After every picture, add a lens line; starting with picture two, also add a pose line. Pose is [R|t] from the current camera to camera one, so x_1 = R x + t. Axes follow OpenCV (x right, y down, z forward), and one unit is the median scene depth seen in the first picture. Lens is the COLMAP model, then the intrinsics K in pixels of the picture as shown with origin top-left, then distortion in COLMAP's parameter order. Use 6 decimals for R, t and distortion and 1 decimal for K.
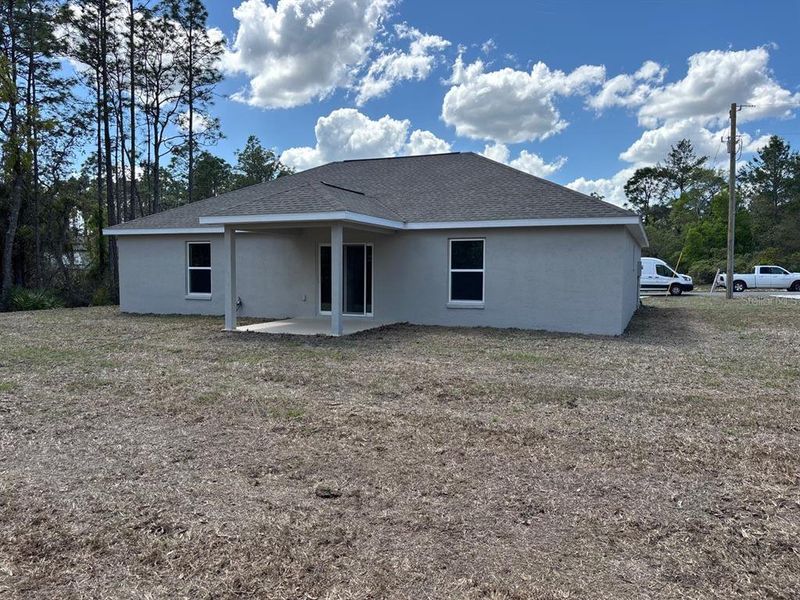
lens RADIAL K [[614.8, 0, 400.0], [0, 614.8, 300.0], [0, 0, 1]] dist [0.056660, -0.053837]
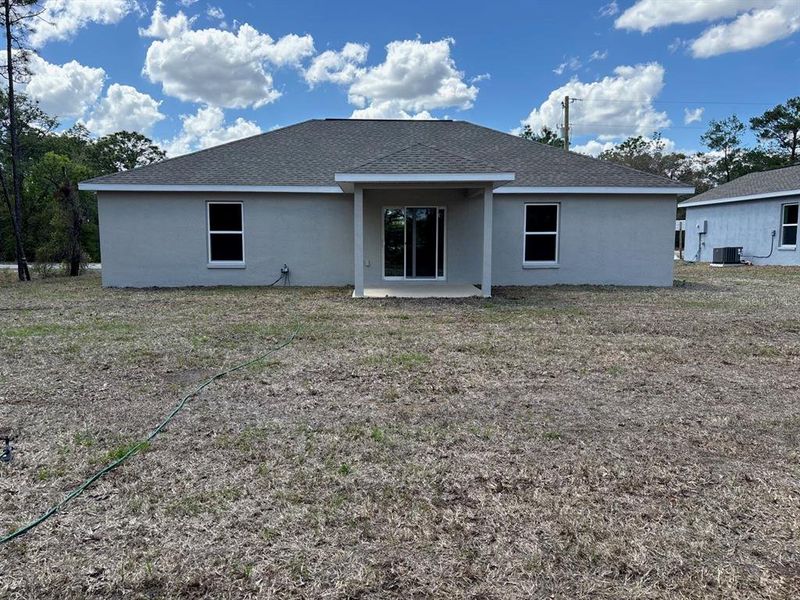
lens RADIAL K [[614.8, 0, 400.0], [0, 614.8, 300.0], [0, 0, 1]] dist [0.056660, -0.053837]
pose [[0.901804, -0.047540, 0.429523, -0.543029], [0.027070, 0.998193, 0.053648, 0.003971], [-0.431297, -0.036752, 0.901461, 0.120827]]
